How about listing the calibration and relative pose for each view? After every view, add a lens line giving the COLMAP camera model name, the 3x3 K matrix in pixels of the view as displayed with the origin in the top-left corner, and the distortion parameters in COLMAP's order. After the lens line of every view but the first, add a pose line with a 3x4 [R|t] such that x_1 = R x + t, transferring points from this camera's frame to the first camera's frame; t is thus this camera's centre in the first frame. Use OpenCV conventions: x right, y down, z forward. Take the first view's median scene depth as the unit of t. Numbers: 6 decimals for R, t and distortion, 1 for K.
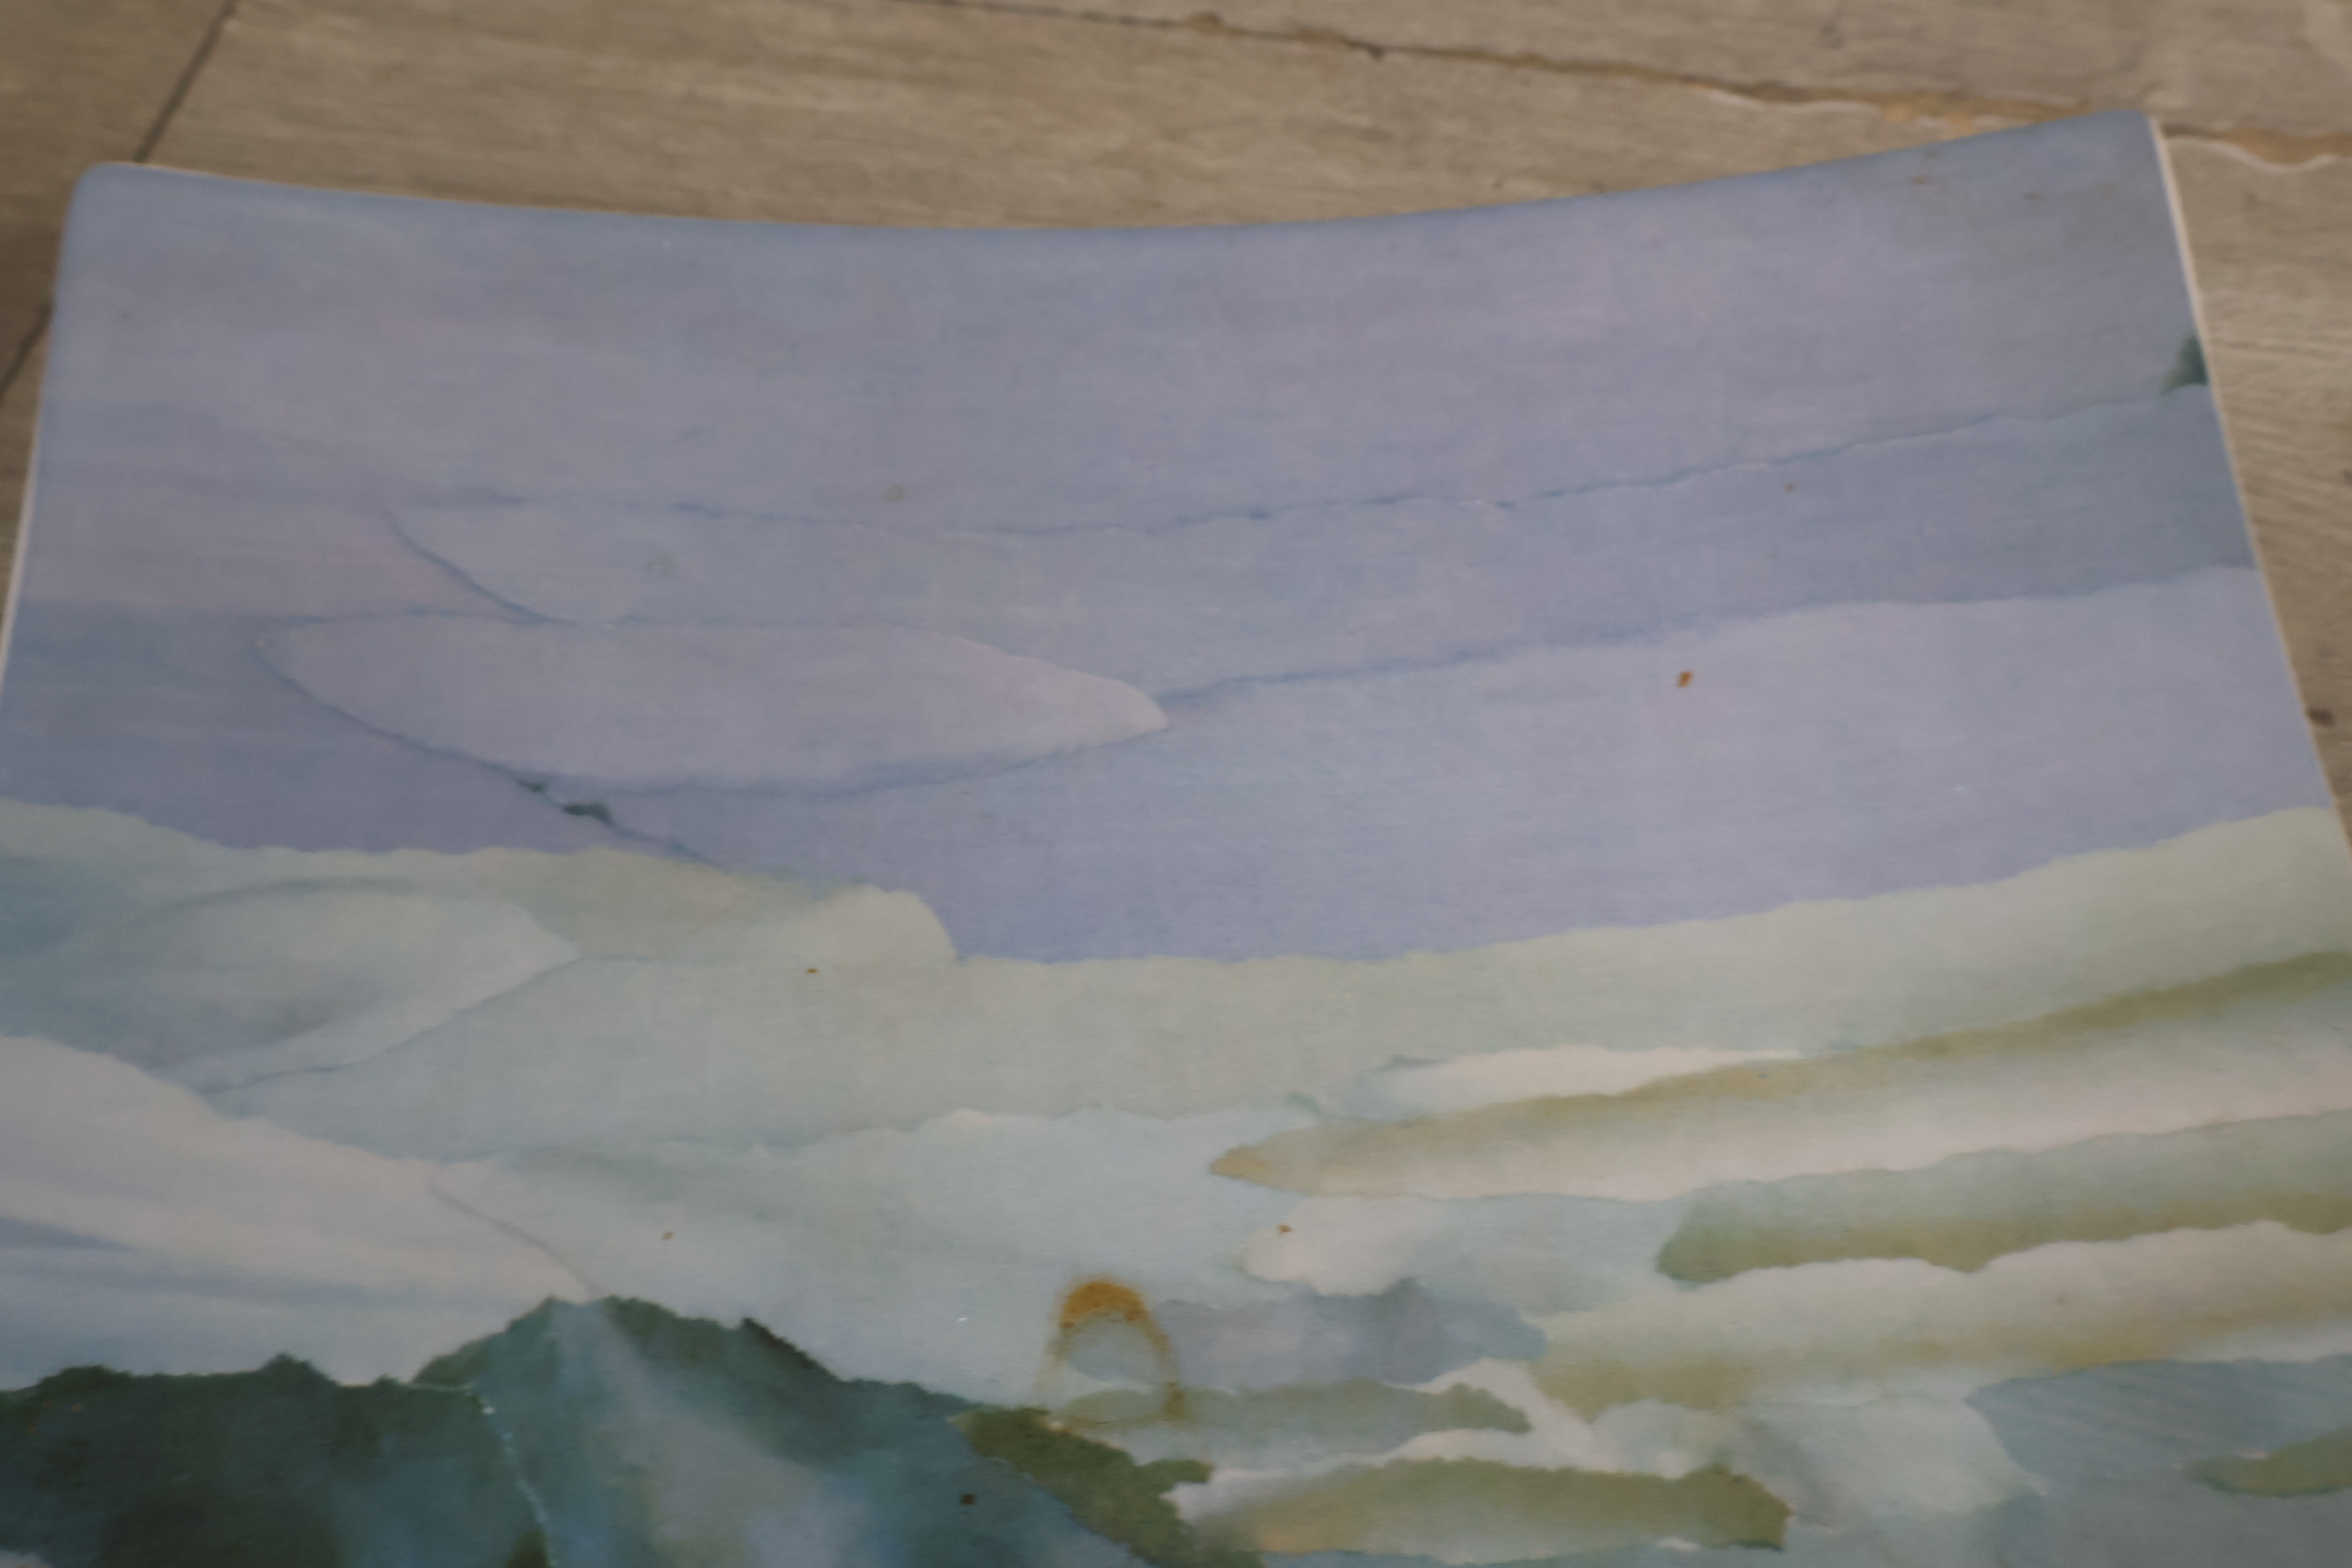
lens RADIAL K [[2214.0, 0, 1168.6], [0, 2214.0, 783.4], [0, 0, 1]] dist [0.007426, 0.010017]
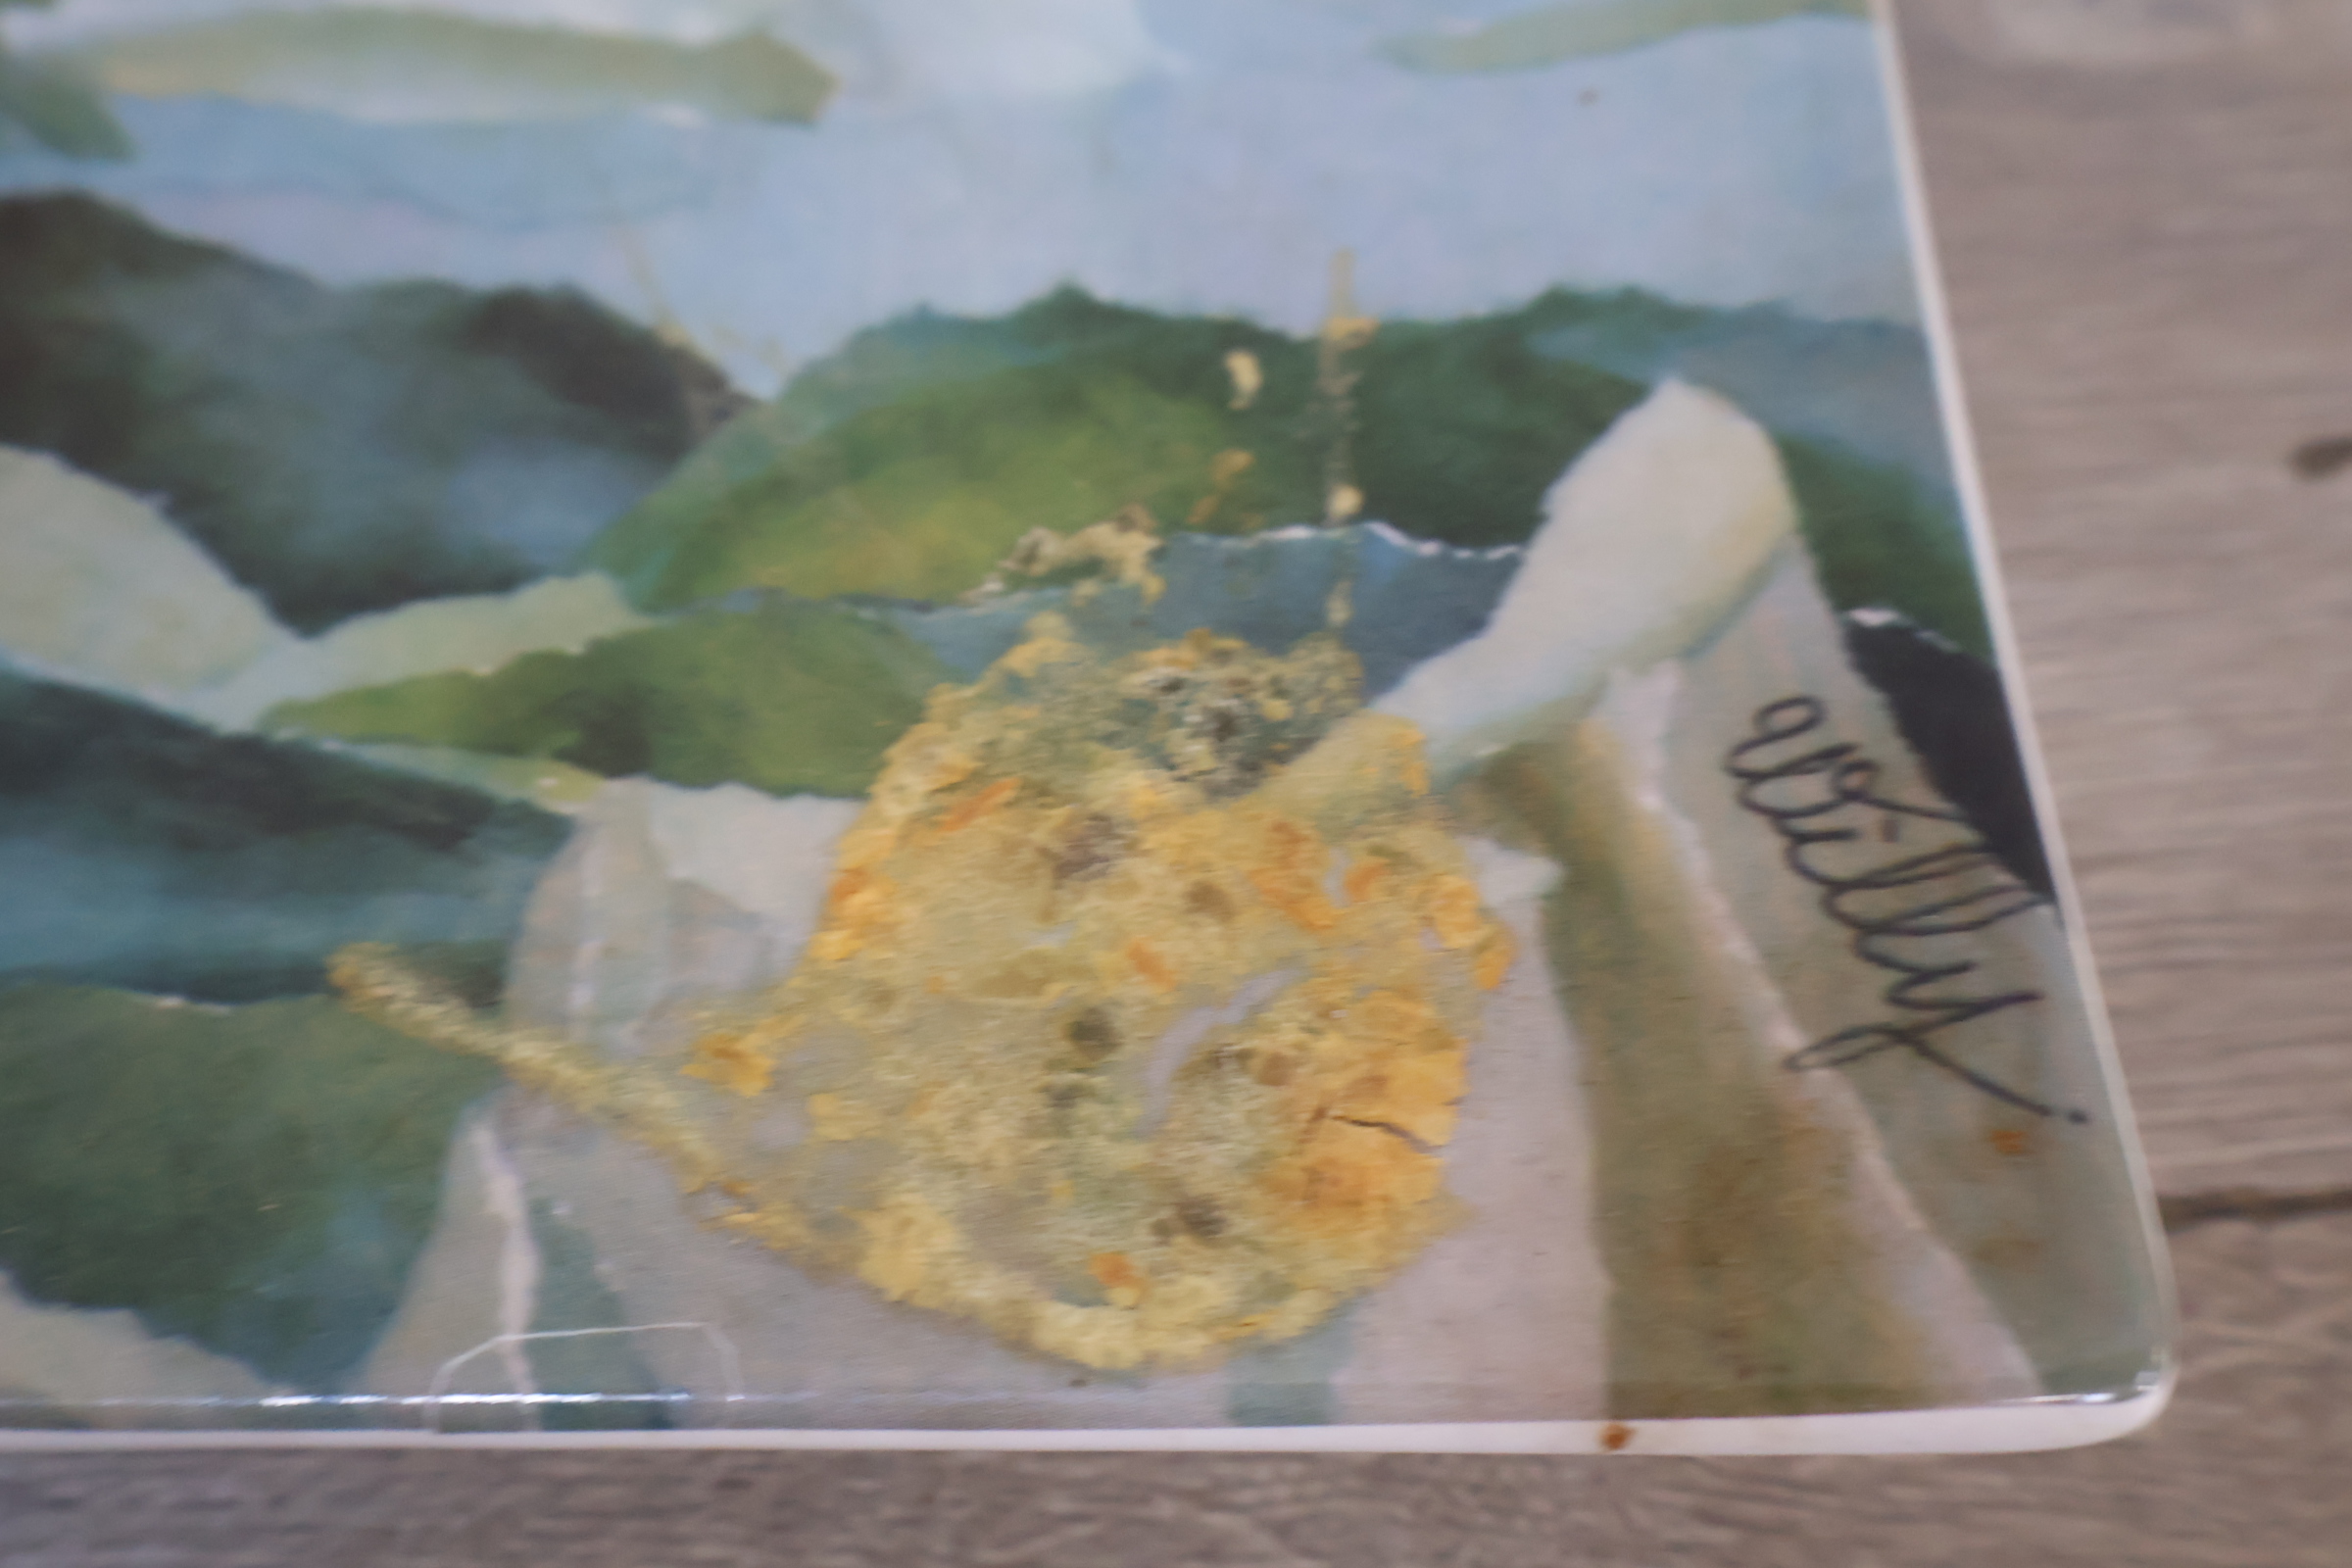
lens RADIAL K [[2214.0, 0, 1168.6], [0, 2214.0, 783.4], [0, 0, 1]] dist [0.007426, 0.010017]
pose [[0.997808, 0.057590, 0.032609, 0.352166], [-0.063285, 0.974442, 0.215540, 0.361247], [-0.019362, -0.217131, 0.975950, 0.221012]]
